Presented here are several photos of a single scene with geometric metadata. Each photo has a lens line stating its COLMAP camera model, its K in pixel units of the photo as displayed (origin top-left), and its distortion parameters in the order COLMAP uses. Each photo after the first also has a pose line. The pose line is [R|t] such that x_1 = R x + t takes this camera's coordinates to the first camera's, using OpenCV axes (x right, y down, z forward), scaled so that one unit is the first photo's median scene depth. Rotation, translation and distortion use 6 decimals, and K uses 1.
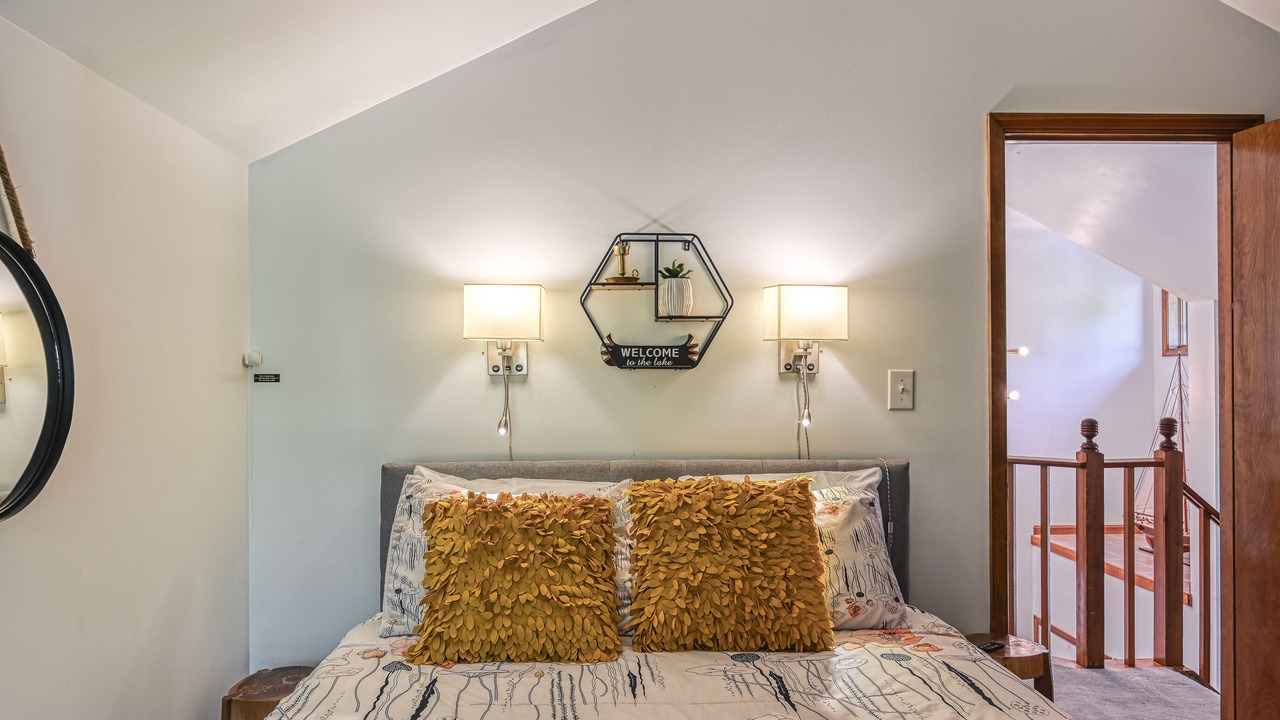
lens RADIAL K [[861.6, 0, 640.0], [0, 861.6, 360.0], [0, 0, 1]] dist [-0.000825, 0.000641]
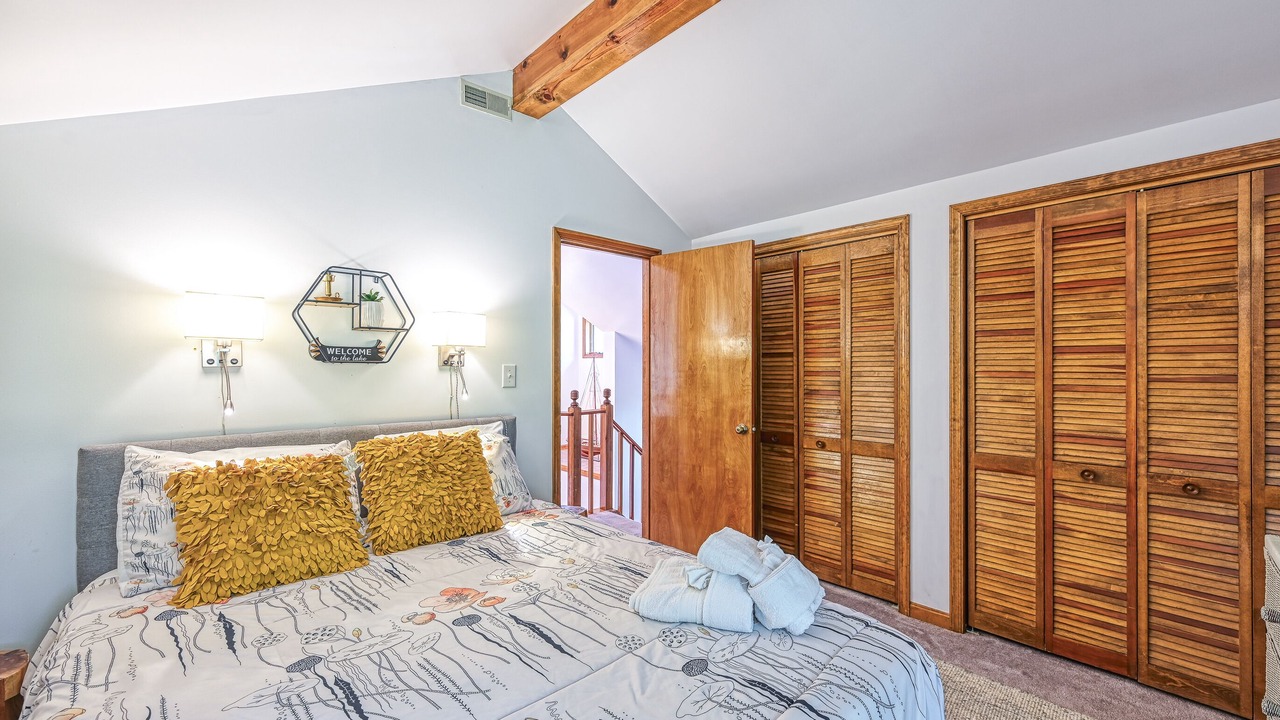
lens RADIAL K [[511.4, 0, 640.0], [0, 511.4, 360.0], [0, 0, 1]] dist [0.000423, 0.000059]
pose [[0.761564, 0.011774, 0.647982, -0.215473], [-0.013618, 0.999905, -0.002164, 0.000845], [-0.647946, -0.007176, 0.761652, 0.046686]]
